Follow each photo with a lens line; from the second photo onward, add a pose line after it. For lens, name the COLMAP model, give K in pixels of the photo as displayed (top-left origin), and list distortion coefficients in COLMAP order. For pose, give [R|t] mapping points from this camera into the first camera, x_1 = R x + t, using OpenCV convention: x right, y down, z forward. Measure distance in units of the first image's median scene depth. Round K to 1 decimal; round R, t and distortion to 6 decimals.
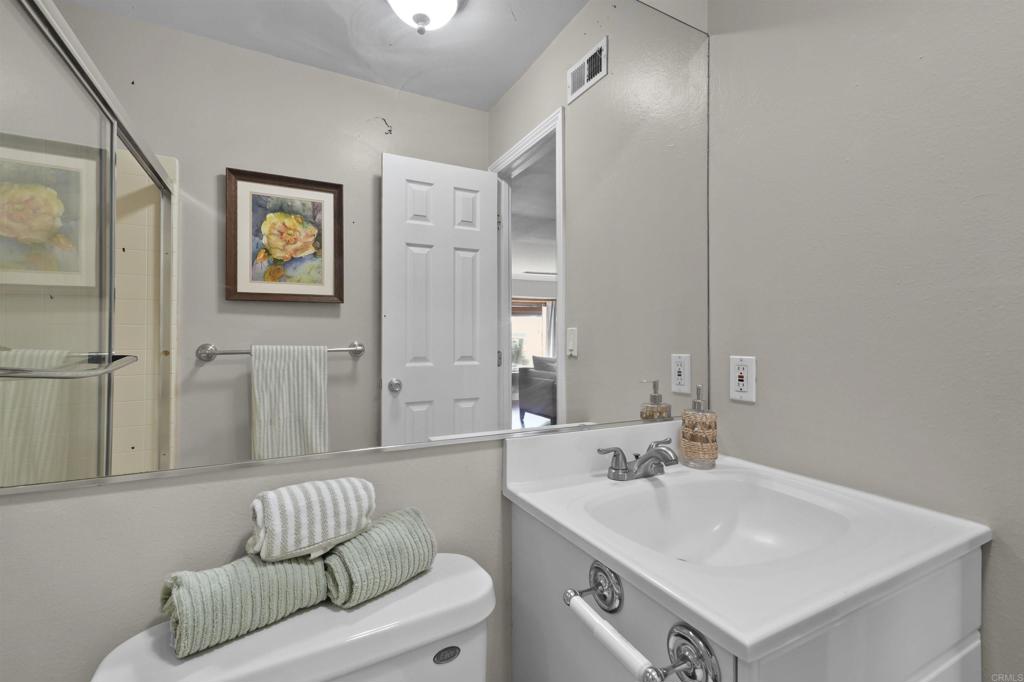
lens RADIAL K [[454.9, 0, 515.4], [0, 454.9, 336.6], [0, 0, 1]] dist [0.002027, -0.000261]
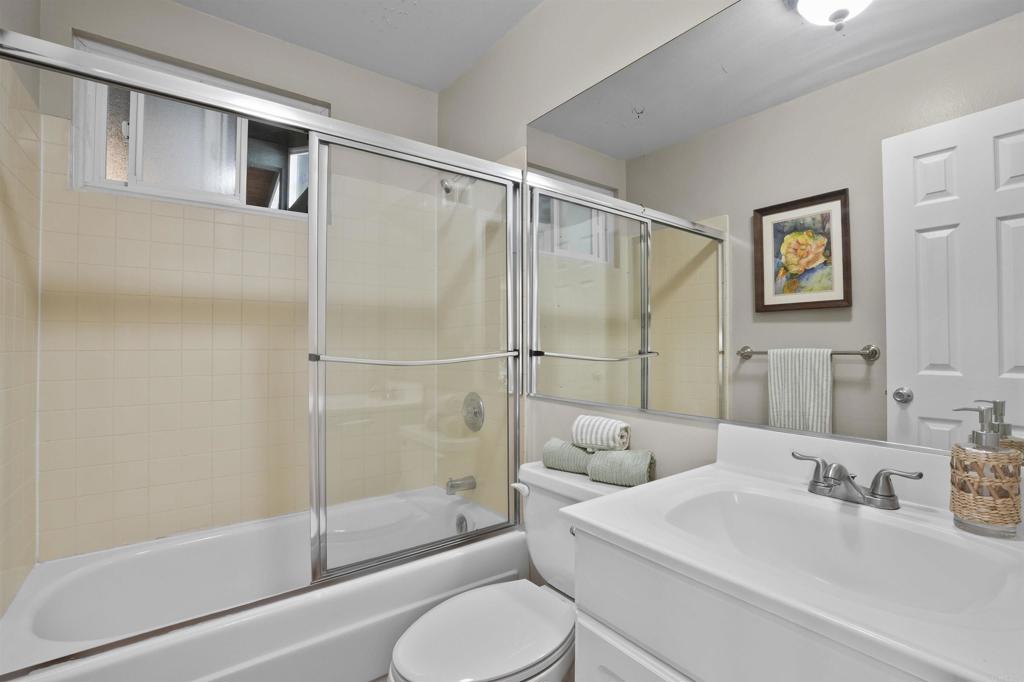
lens RADIAL K [[454.9, 0, 514.1], [0, 454.9, 340.7], [0, 0, 1]] dist [0.002027, -0.000261]
pose [[0.146504, -0.004729, -0.989199, 0.510803], [0.005226, 0.999978, -0.004006, 0.001307], [0.989196, -0.004582, 0.146526, 0.129654]]
